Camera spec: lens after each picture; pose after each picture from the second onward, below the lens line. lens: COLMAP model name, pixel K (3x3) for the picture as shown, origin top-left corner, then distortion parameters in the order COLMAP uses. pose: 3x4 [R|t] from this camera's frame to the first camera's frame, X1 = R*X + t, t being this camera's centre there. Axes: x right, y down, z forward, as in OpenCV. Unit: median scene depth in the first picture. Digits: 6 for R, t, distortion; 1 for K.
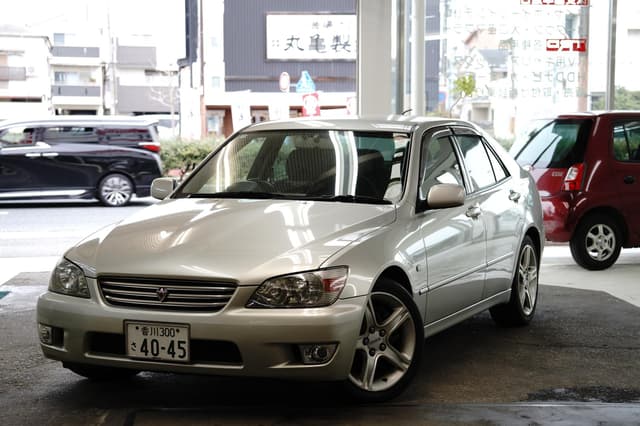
lens RADIAL K [[1317.7, 0, 320.0], [0, 1317.7, 213.0], [0, 0, 1]] dist [0.319908, -0.075909]
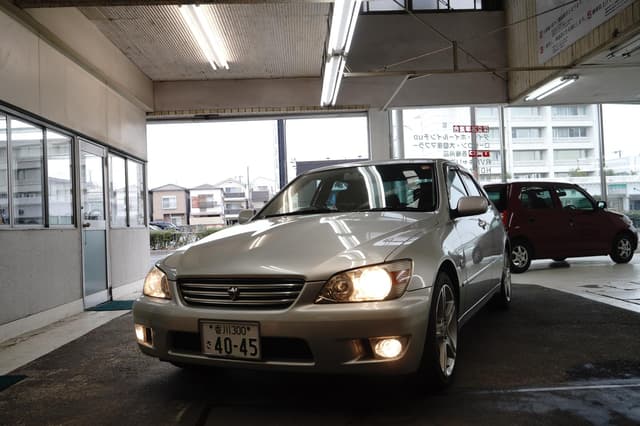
lens RADIAL K [[553.7, 0, 322.0], [0, 553.7, 212.5], [0, 0, 1]] dist [0.004556, 0.007244]
pose [[0.998659, -0.042040, -0.030227, -0.032413], [0.039136, 0.995085, -0.090966, 0.038445], [0.033903, 0.089661, 0.995395, 0.536181]]
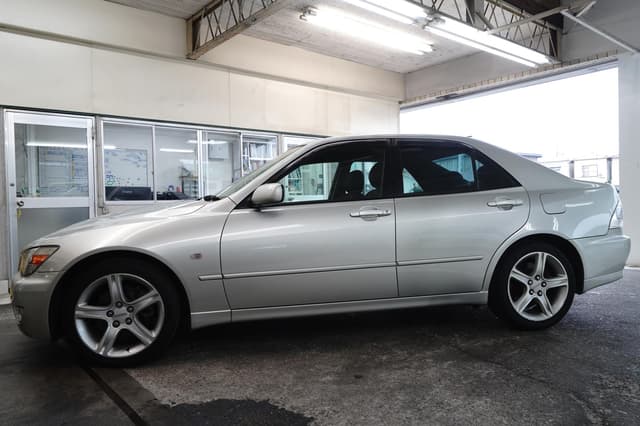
lens RADIAL K [[462.2, 0, 320.0], [0, 462.2, 213.0], [0, 0, 1]] dist [0.003240, 0.001725]
pose [[0.579588, 0.005231, -0.814893, 0.481588], [-0.034616, 0.999235, -0.018206, 0.008890], [0.814174, 0.038760, 0.579326, 0.903879]]
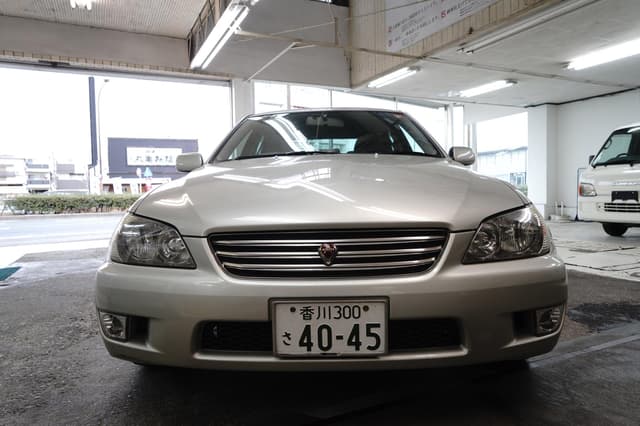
lens RADIAL K [[443.6, 0, 318.4], [0, 443.6, 212.2], [0, 0, 1]] dist [-0.004665, 0.000570]
pose [[0.925610, -0.036475, 0.376717, -0.193971], [0.047759, 0.998645, -0.020651, 0.043190], [-0.375454, 0.037107, 0.926098, 0.759859]]
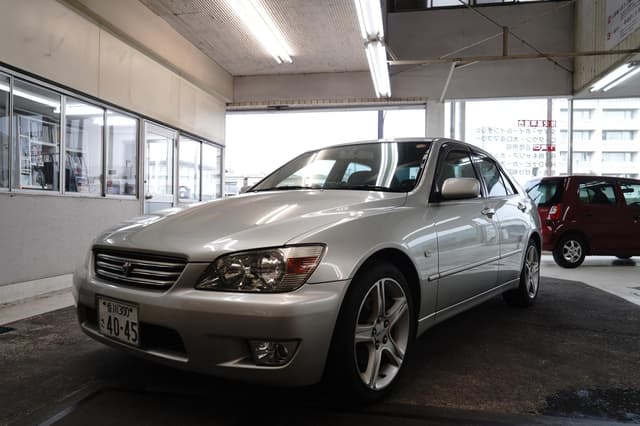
lens RADIAL K [[462.2, 0, 320.0], [0, 462.2, 213.0], [0, 0, 1]] dist [0.003240, 0.001725]
pose [[0.969659, 0.011352, -0.244200, 0.085420], [-0.027823, 0.997555, -0.064107, 0.037419], [0.242875, 0.068956, 0.967604, 0.680435]]
